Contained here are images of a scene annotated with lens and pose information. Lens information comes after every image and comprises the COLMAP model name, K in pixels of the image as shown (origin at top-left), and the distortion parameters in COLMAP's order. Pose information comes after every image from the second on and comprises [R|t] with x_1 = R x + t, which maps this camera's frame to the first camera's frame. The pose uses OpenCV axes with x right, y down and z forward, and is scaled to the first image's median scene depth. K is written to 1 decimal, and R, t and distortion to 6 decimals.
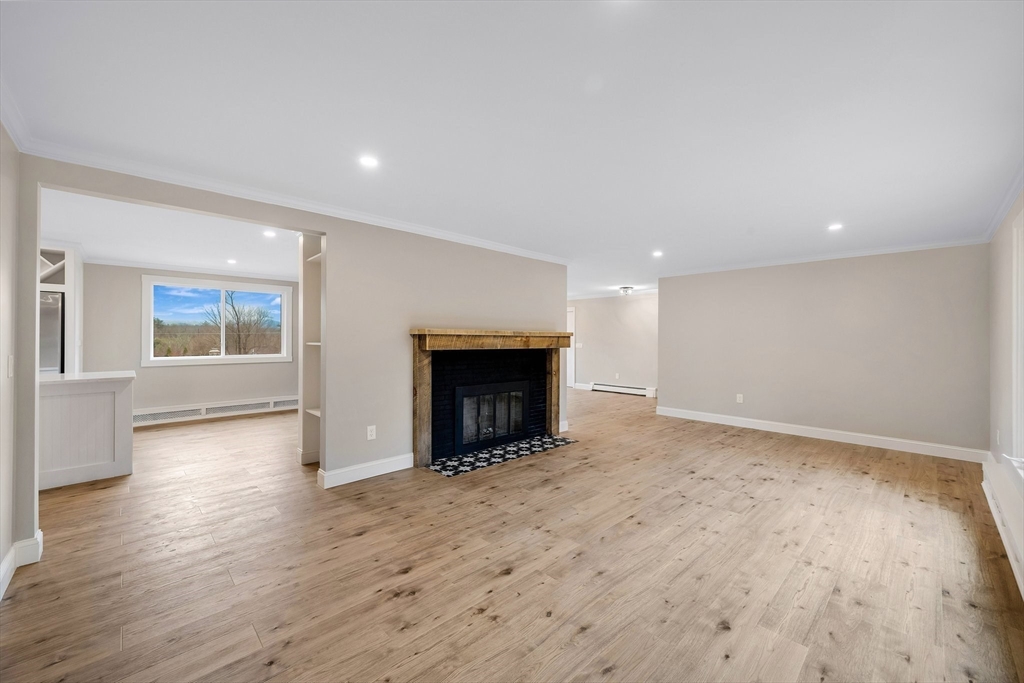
lens RADIAL K [[402.6, 0, 520.2], [0, 402.6, 342.0], [0, 0, 1]] dist [0.000470, 0.000175]
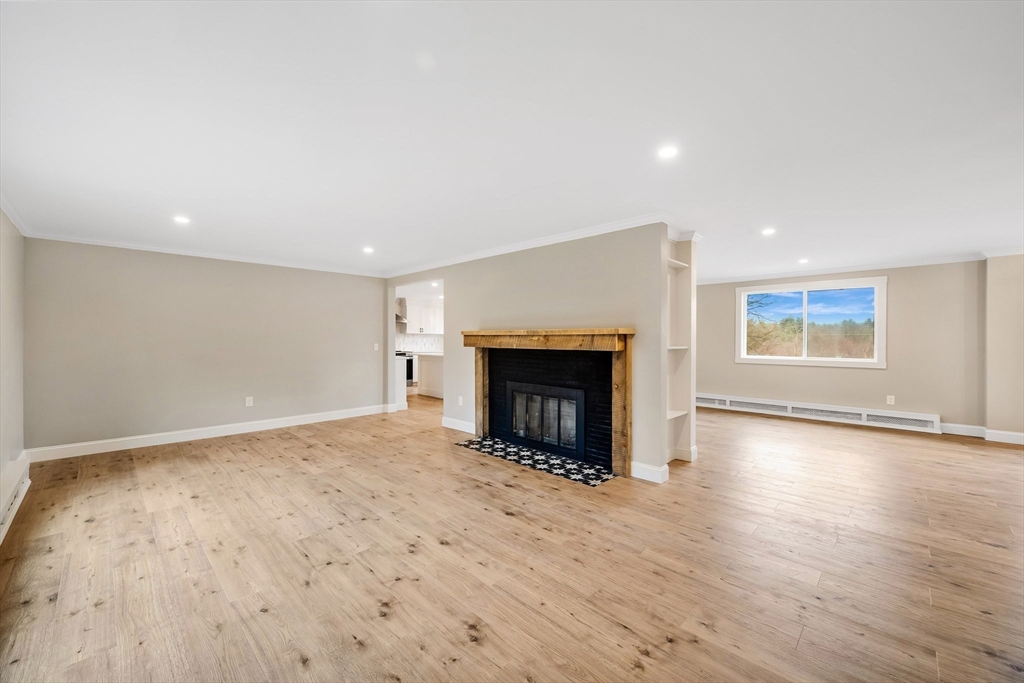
lens RADIAL K [[402.6, 0, 509.5], [0, 402.6, 343.1], [0, 0, 1]] dist [0.000470, 0.000175]
pose [[0.019920, 0.005903, -0.999784, 1.073743], [-0.007589, 0.999955, 0.005753, -0.001700], [0.999773, 0.007472, 0.019964, 1.088860]]
